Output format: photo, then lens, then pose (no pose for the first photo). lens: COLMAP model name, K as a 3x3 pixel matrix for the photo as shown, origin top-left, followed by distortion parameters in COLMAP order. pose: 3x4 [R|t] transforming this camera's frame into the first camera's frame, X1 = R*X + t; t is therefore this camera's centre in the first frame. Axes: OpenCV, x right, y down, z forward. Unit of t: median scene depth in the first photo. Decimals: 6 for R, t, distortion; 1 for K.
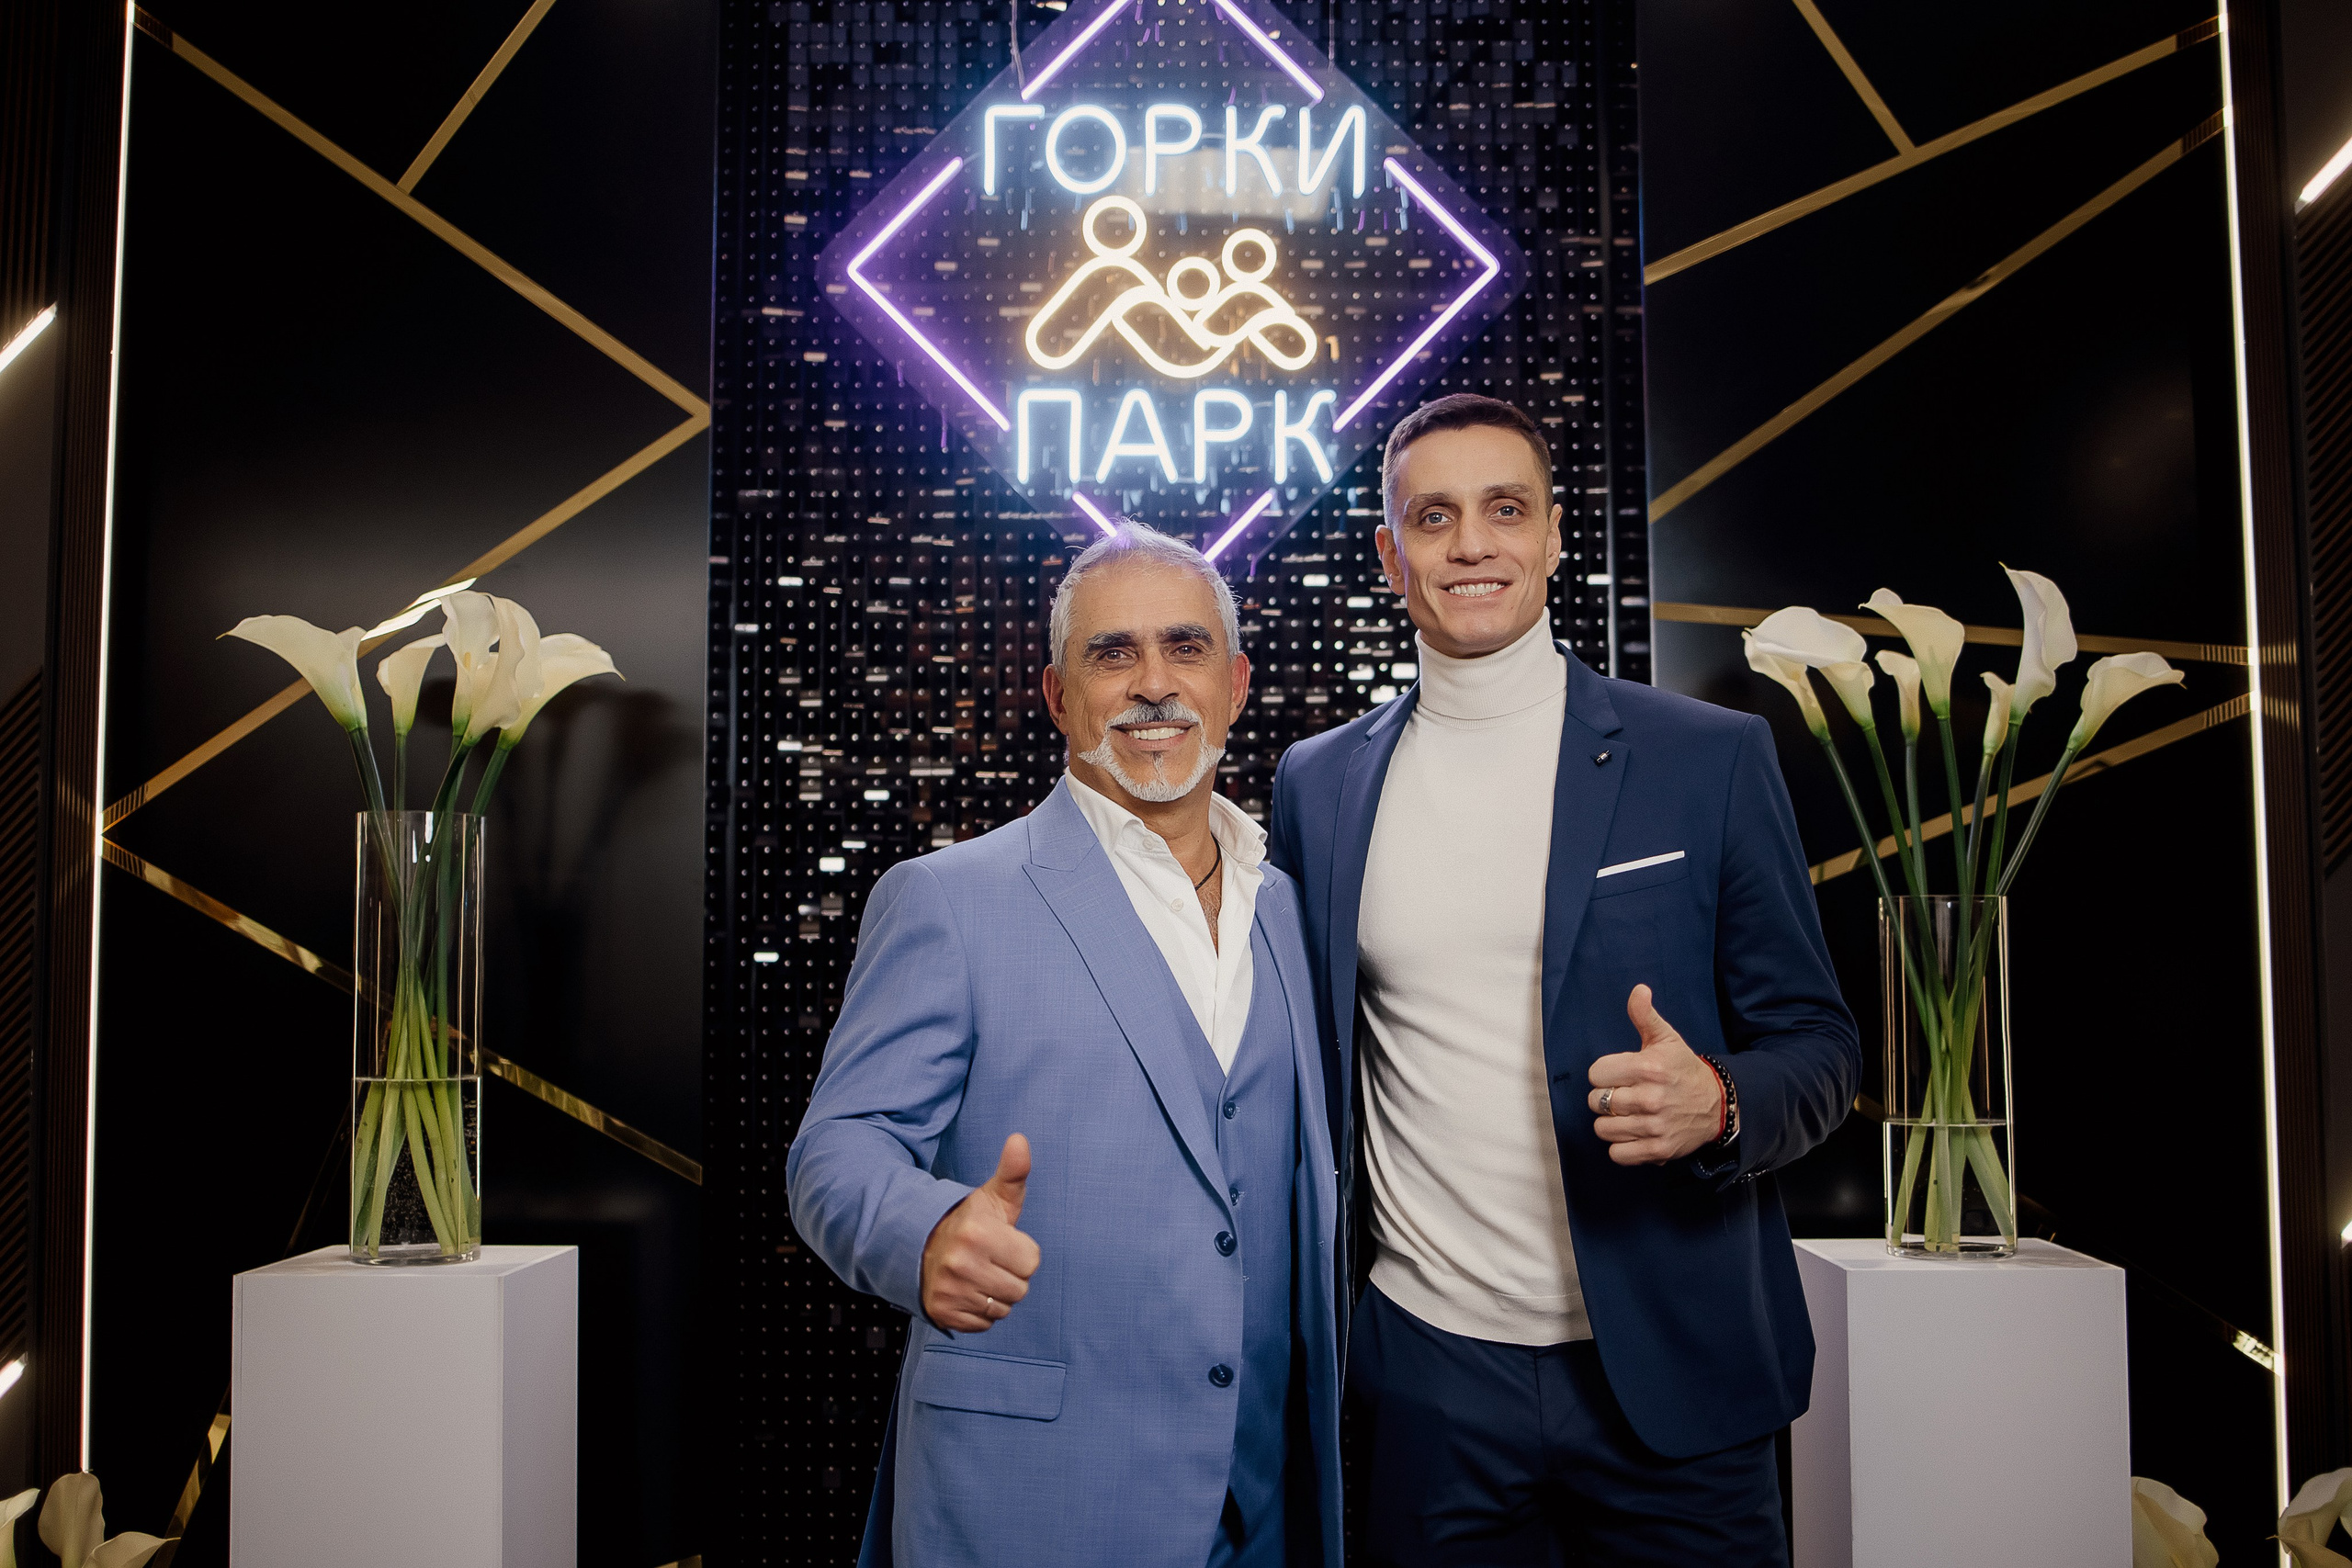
lens RADIAL K [[2496.0, 0, 1176.6], [0, 2496.0, 759.3], [0, 0, 1]] dist [-0.050598, 0.000000]
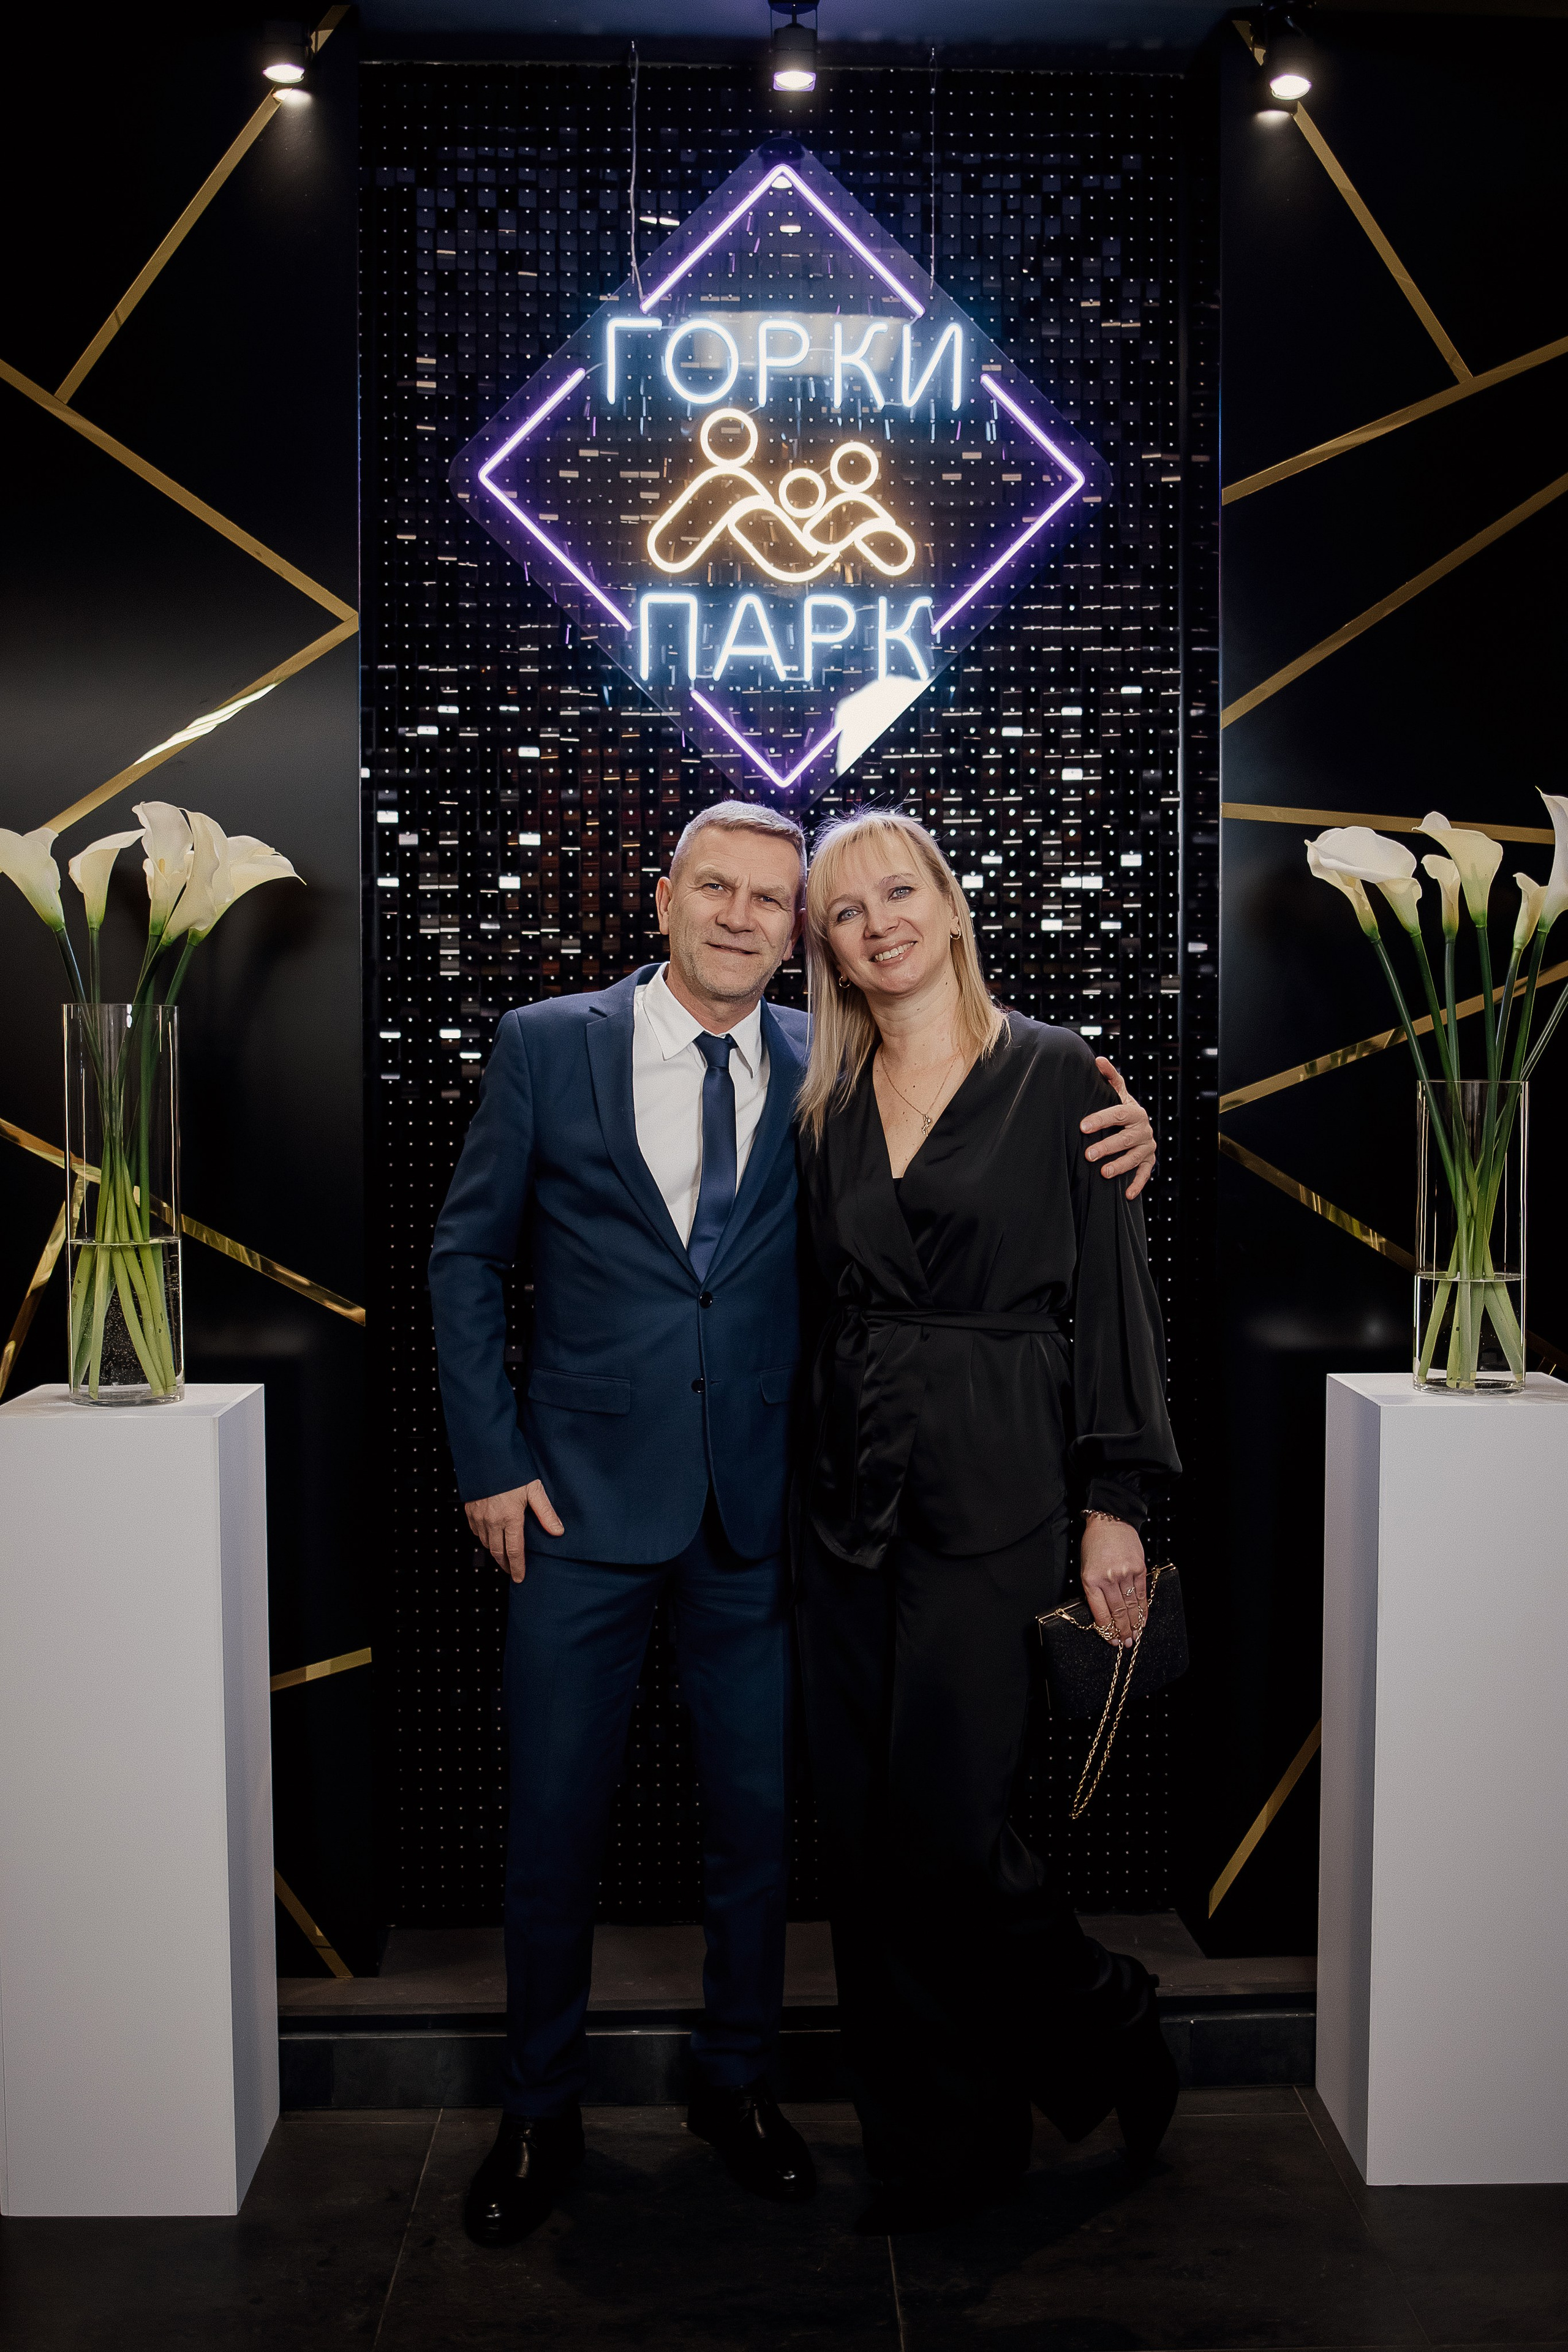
lens RADIAL K [[2496.3, 0, 780.5], [0, 2496.3, 1177.5], [0, 0, 1]] dist [-0.050598, 0.000000]
pose [[0.999167, 0.000149, 0.040801, -0.046455], [-0.005921, 0.989938, 0.141375, -0.050477], [-0.040369, -0.141498, 0.989115, -0.101321]]
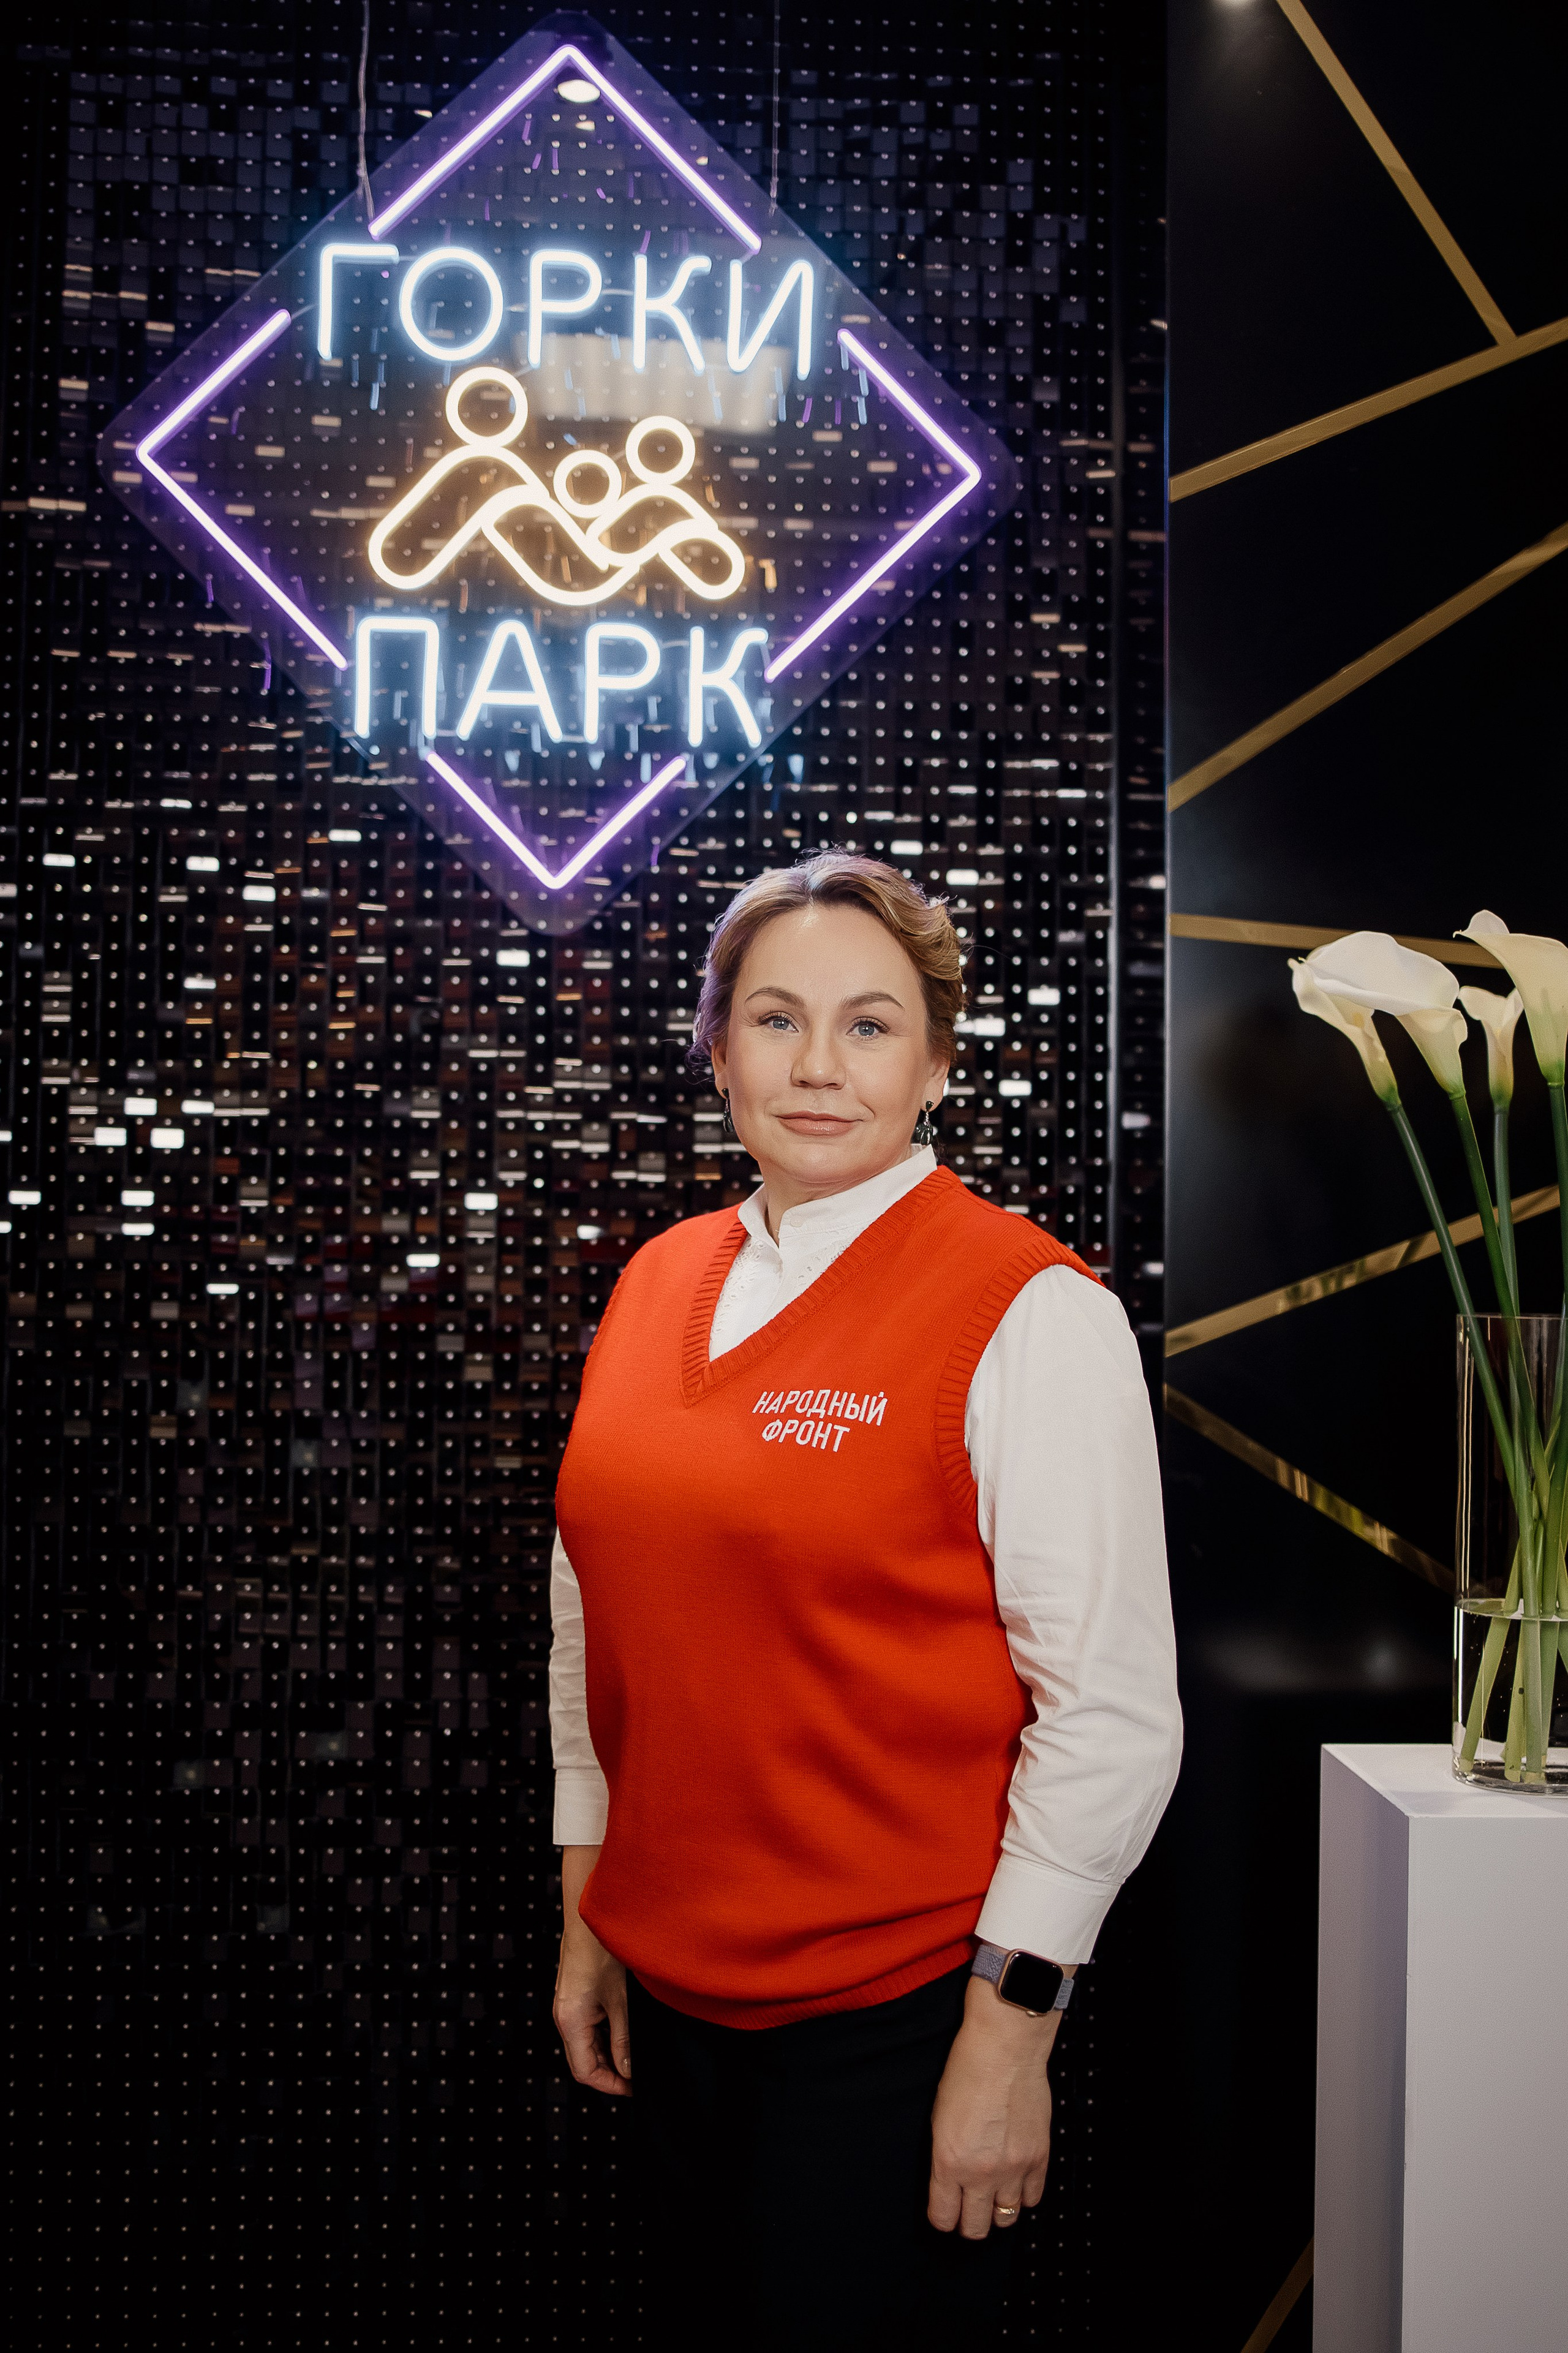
lens RADIAL K [[2497.1, 0, 790.6], [0, 2497.1, 1178.8], [0, 0, 1]] dist [-0.050598, 0.000000]
pose [[0.998078, 0.016960, 0.059597, 0.027156], [-0.020538, 0.997990, 0.059957, -0.023305], [-0.058460, -0.061066, 0.996420, 0.214982]]
